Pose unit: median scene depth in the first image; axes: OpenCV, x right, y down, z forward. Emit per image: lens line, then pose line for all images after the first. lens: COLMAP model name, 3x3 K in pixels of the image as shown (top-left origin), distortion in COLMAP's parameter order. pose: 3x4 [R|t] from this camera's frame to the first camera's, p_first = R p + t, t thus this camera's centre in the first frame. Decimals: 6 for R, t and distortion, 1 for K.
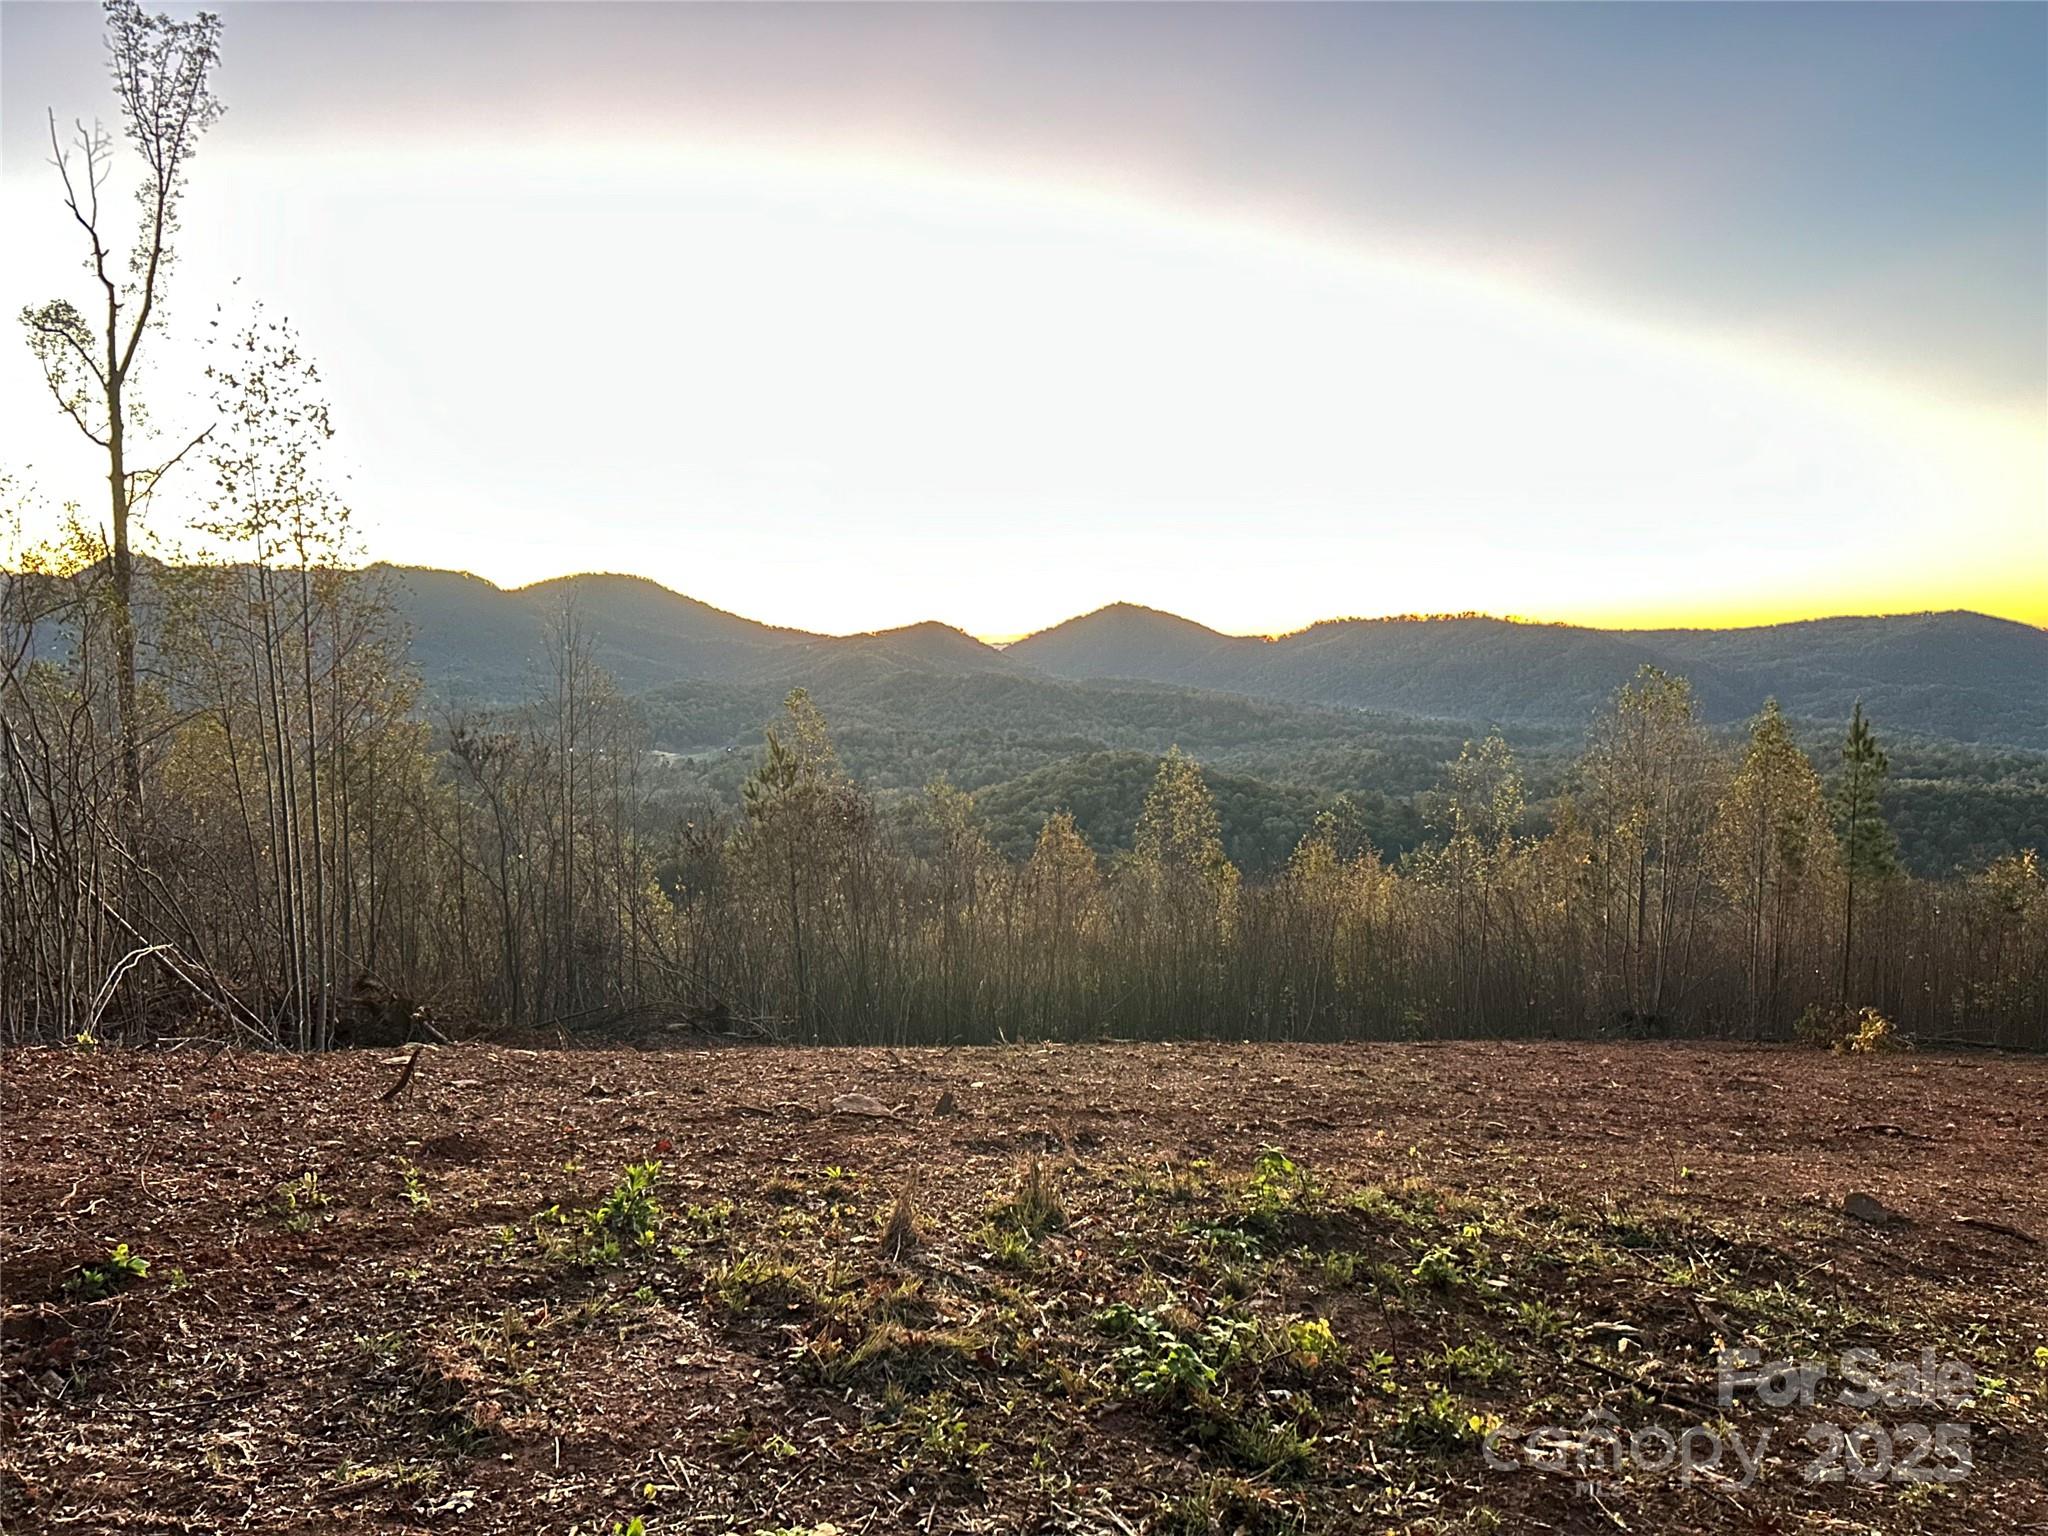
lens RADIAL K [[1531.5, 0, 986.0], [0, 1531.5, 751.3], [0, 0, 1]] dist [0.041570, -0.055250]
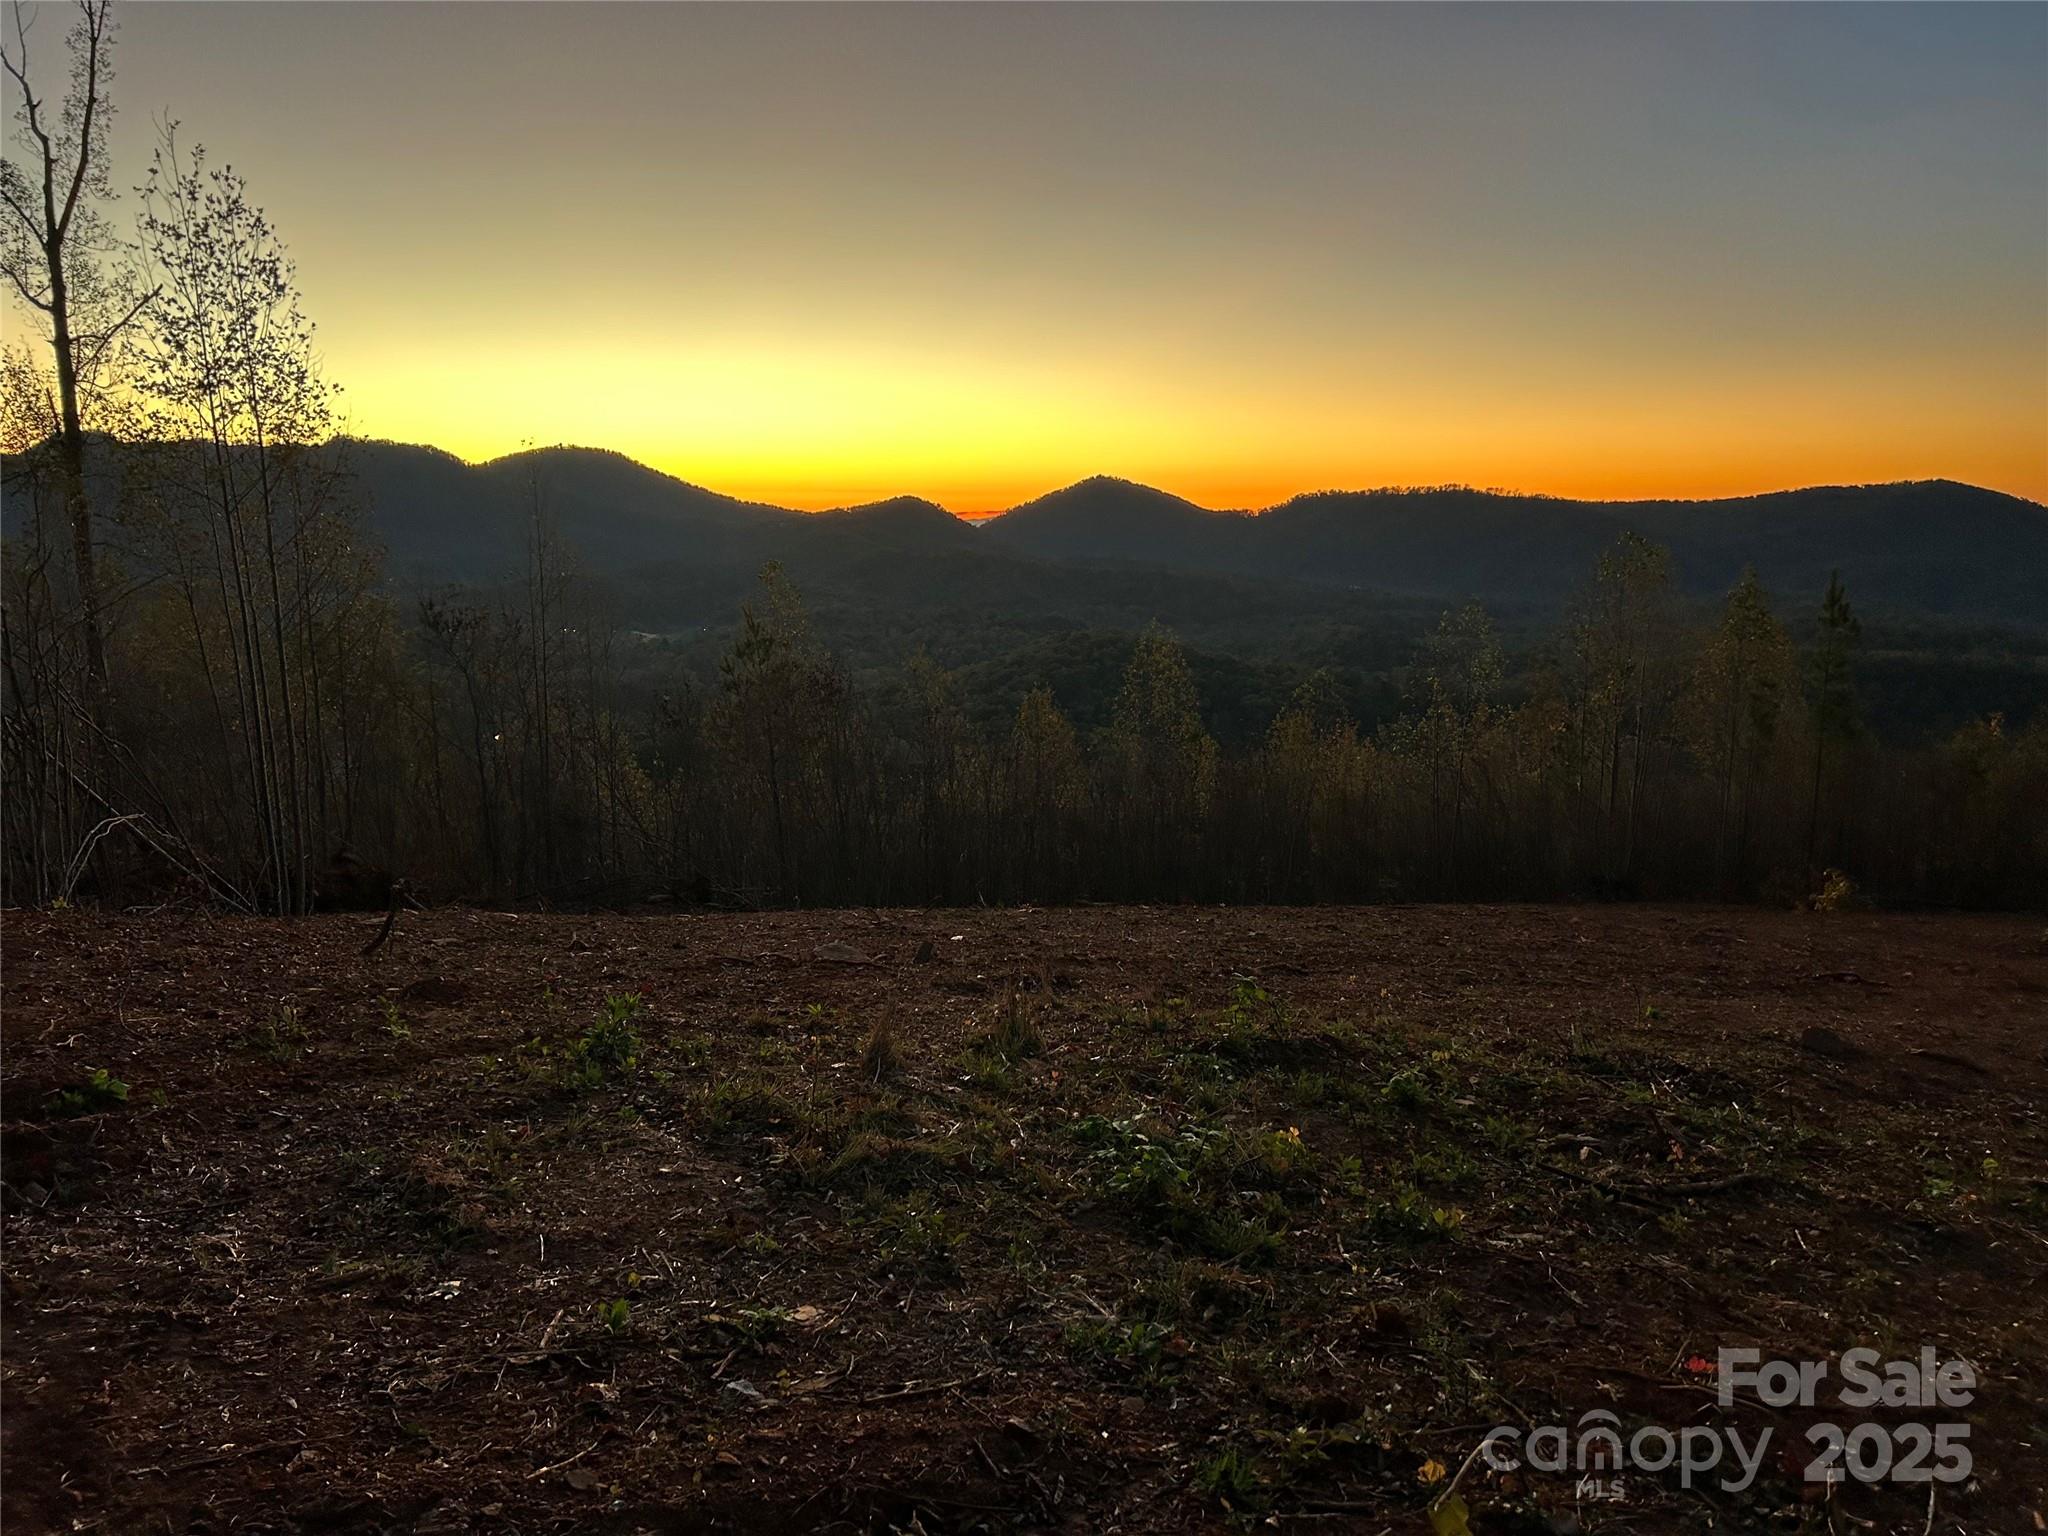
lens RADIAL K [[1534.8, 0, 995.0], [0, 1534.8, 771.8], [0, 0, 1]] dist [0.040185, -0.057343]
pose [[0.999789, -0.008186, 0.018851, 0.001711], [0.006464, 0.995950, 0.089674, 0.022293], [-0.019508, -0.089533, 0.995793, 0.003502]]
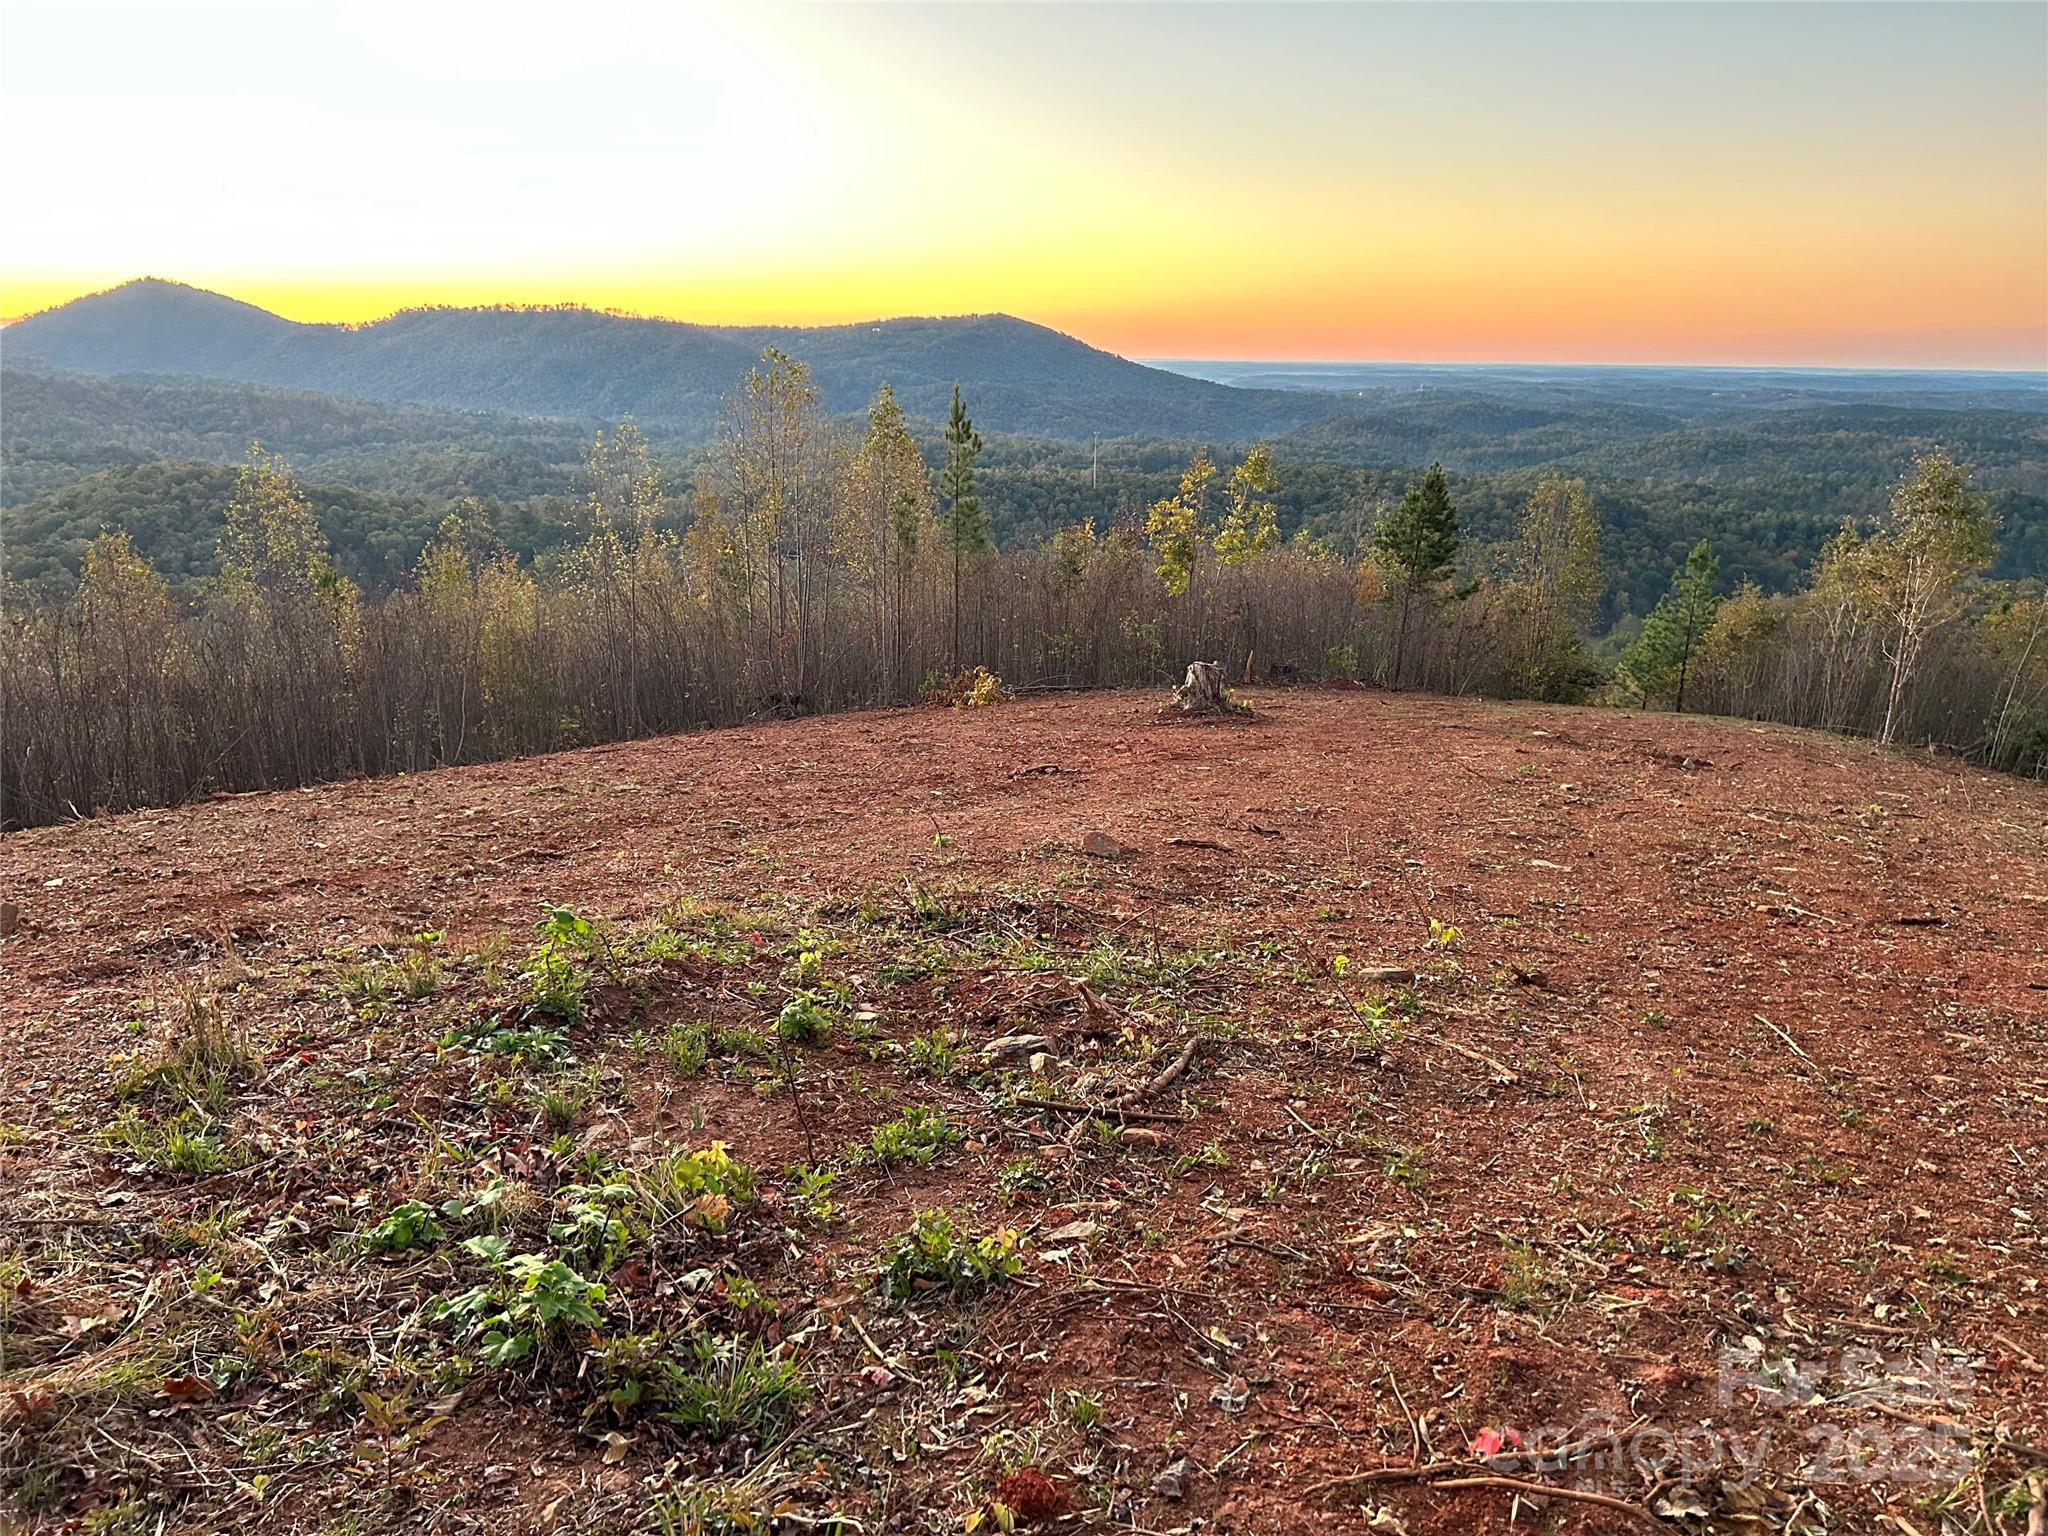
lens RADIAL K [[1516.5, 0, 1024.0], [0, 1516.5, 768.0], [0, 0, 1]] dist [0.044668, -0.046339]
pose [[0.831995, -0.136777, 0.537658, -0.007626], [0.027207, 0.978025, 0.206704, 0.034882], [-0.554115, -0.157348, 0.817434, 0.208684]]
